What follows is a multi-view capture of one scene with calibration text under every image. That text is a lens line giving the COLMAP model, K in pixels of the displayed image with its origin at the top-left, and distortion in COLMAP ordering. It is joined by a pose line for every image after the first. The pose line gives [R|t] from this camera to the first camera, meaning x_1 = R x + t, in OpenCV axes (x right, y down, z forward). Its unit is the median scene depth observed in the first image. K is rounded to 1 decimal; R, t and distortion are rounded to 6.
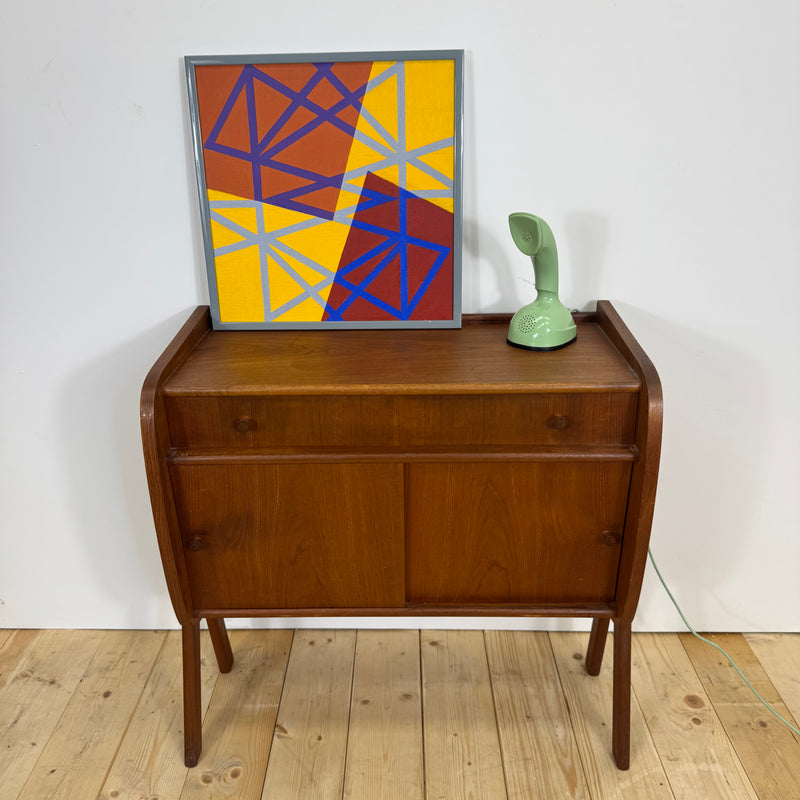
lens RADIAL K [[762.6, 0, 395.3], [0, 762.6, 398.6], [0, 0, 1]] dist [0.057163, -0.115548]
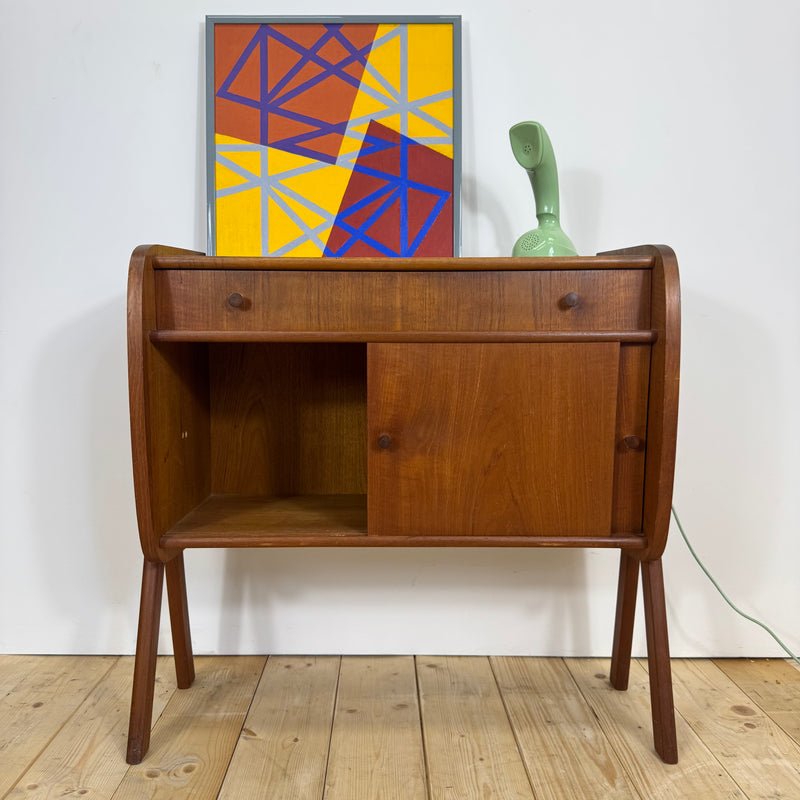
lens RADIAL K [[763.6, 0, 393.0], [0, 763.6, 397.7], [0, 0, 1]] dist [0.041688, -0.081735]
pose [[0.999489, 0.018304, 0.026223, -0.025001], [-0.009158, 0.949474, -0.313712, 0.373491], [-0.030640, 0.313311, 0.949156, 0.118221]]
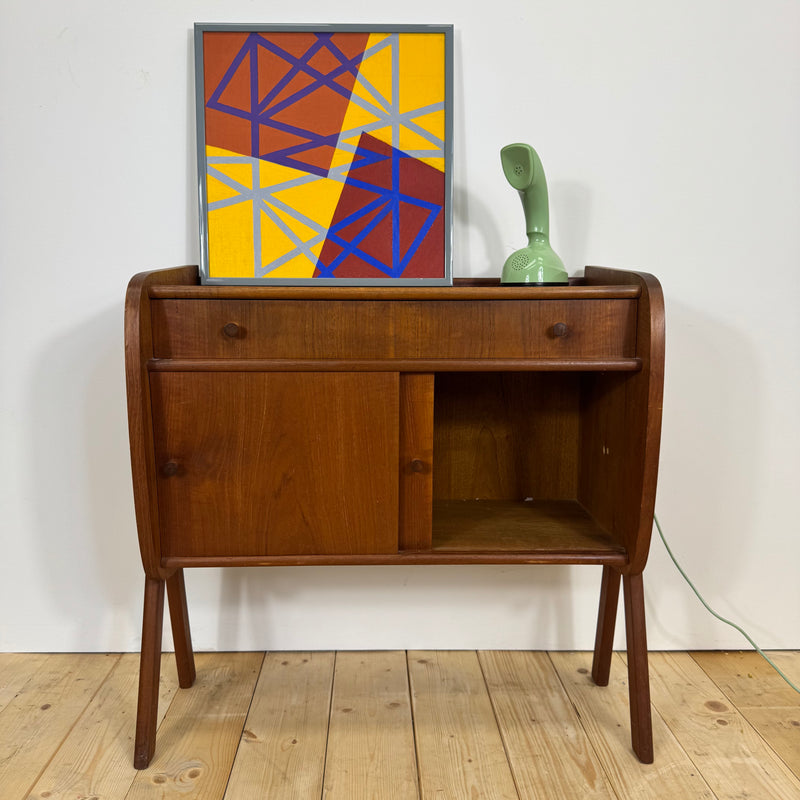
lens RADIAL K [[762.6, 0, 395.3], [0, 762.6, 398.6], [0, 0, 1]] dist [0.057163, -0.115548]
pose [[0.998891, 0.014020, 0.044948, -0.031601], [-0.002388, 0.968496, -0.249019, 0.301207], [-0.047023, 0.248636, 0.967455, 0.072890]]
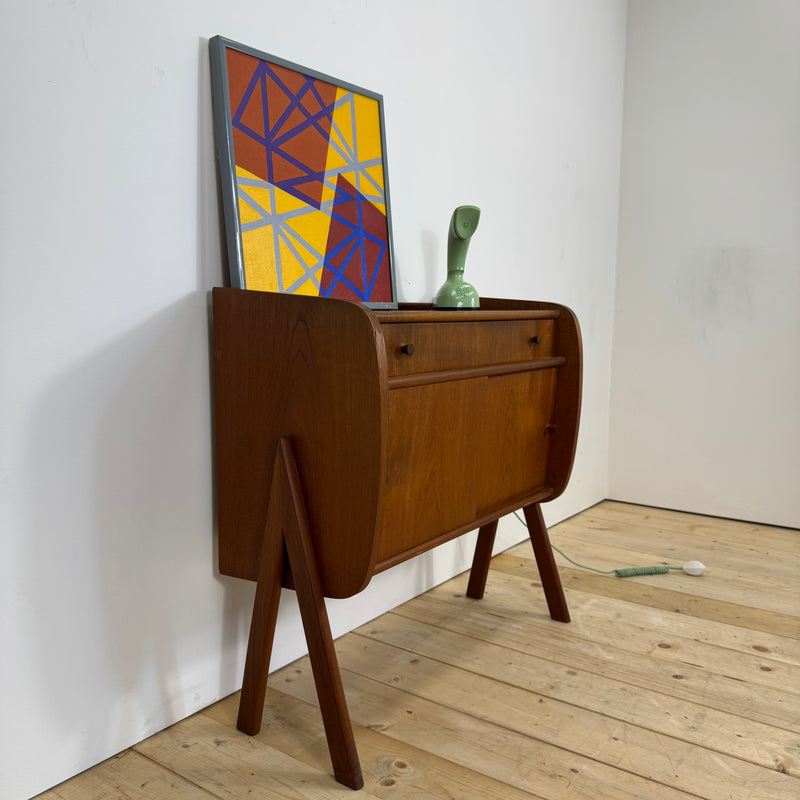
lens RADIAL K [[760.0, 0, 396.7], [0, 760.0, 394.3], [0, 0, 1]] dist [0.073653, -0.146062]
pose [[0.571316, -0.070971, 0.817656, -0.923780], [0.300002, 0.945371, -0.127563, 0.192405], [-0.763935, 0.318177, 0.561397, 0.362270]]
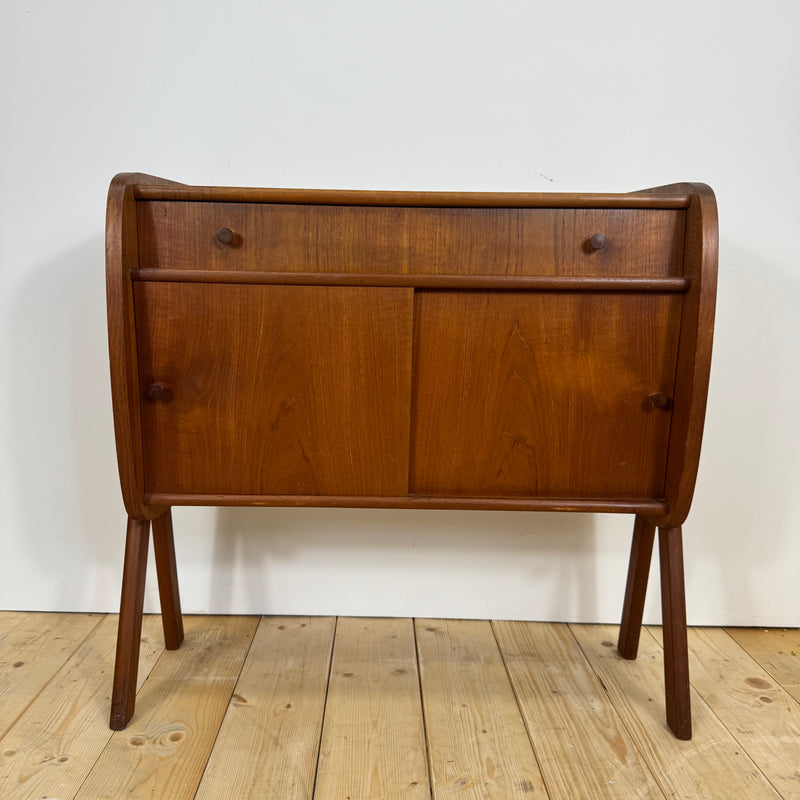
lens RADIAL K [[762.5, 0, 387.3], [0, 762.5, 404.2], [0, 0, 1]] dist [0.056514, -0.108723]
pose [[0.999124, 0.033185, 0.025495, -0.030938], [-0.025817, 0.968268, -0.248577, 0.357190], [-0.032935, 0.247701, 0.968277, 0.182824]]
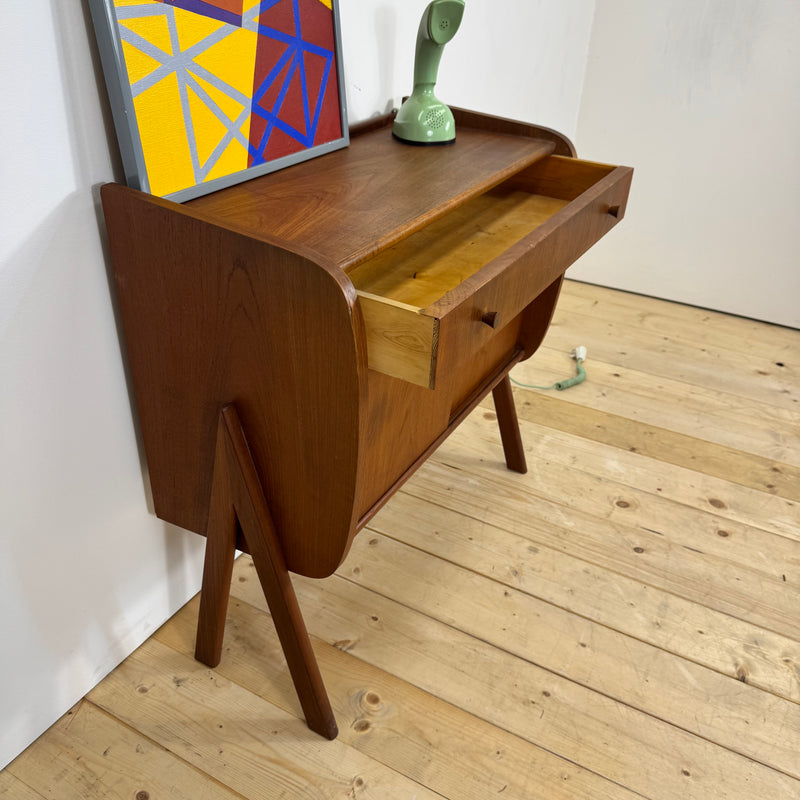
lens RADIAL K [[754.6, 0, 394.0], [0, 754.6, 401.1], [0, 0, 1]] dist [0.183750, -0.443391]
pose [[0.476833, -0.428706, 0.767360, -0.732680], [0.298282, 0.900115, 0.317522, -0.092794], [-0.826836, 0.077485, 0.557080, 0.465776]]
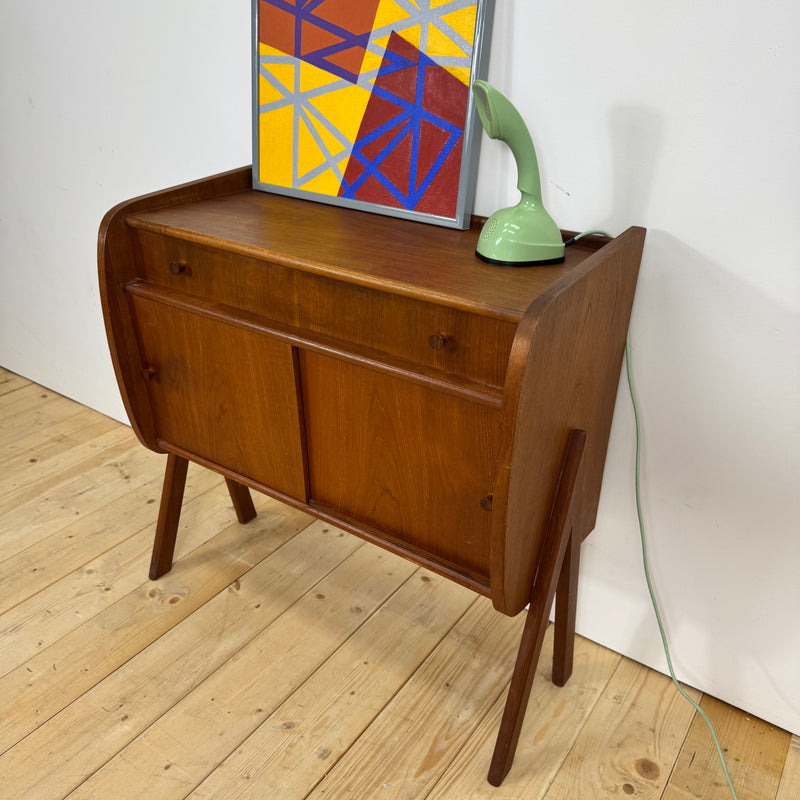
lens RADIAL K [[762.6, 0, 395.3], [0, 762.6, 398.6], [0, 0, 1]] dist [0.057163, -0.115548]
pose [[0.830120, 0.283509, -0.480128, 0.492859], [-0.247615, 0.958960, 0.138137, -0.010088], [0.499587, 0.004216, 0.866253, 0.219148]]
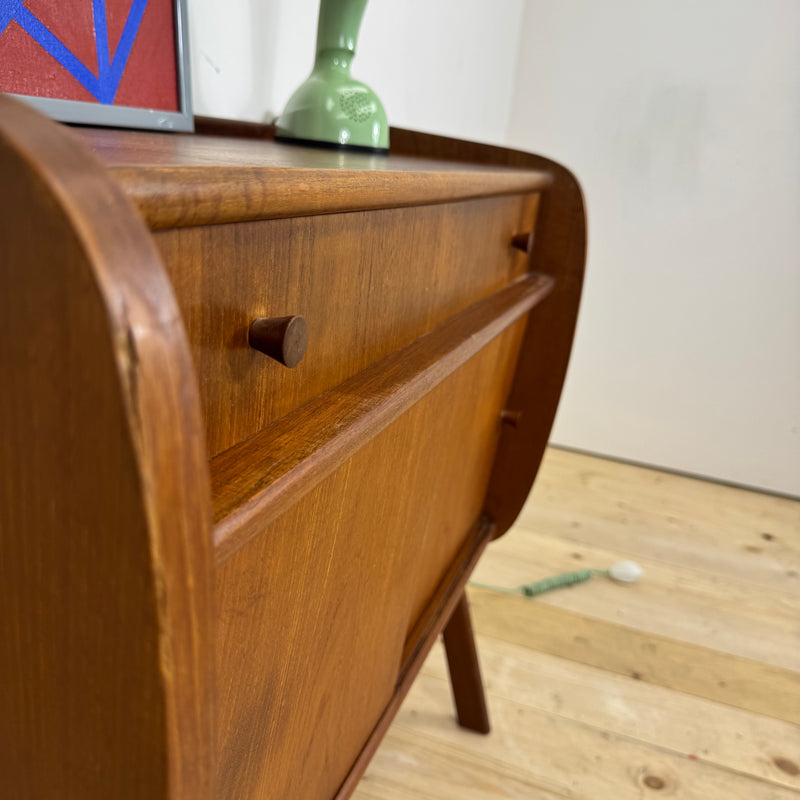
lens RADIAL K [[781.4, 0, 402.6], [0, 781.4, 402.7], [0, 0, 1]] dist [0.001301, -0.025582]
pose [[0.311040, -0.248264, 0.917398, -0.361397], [0.257301, 0.951228, 0.170182, 0.018324], [-0.914904, 0.183114, 0.359749, 0.740046]]
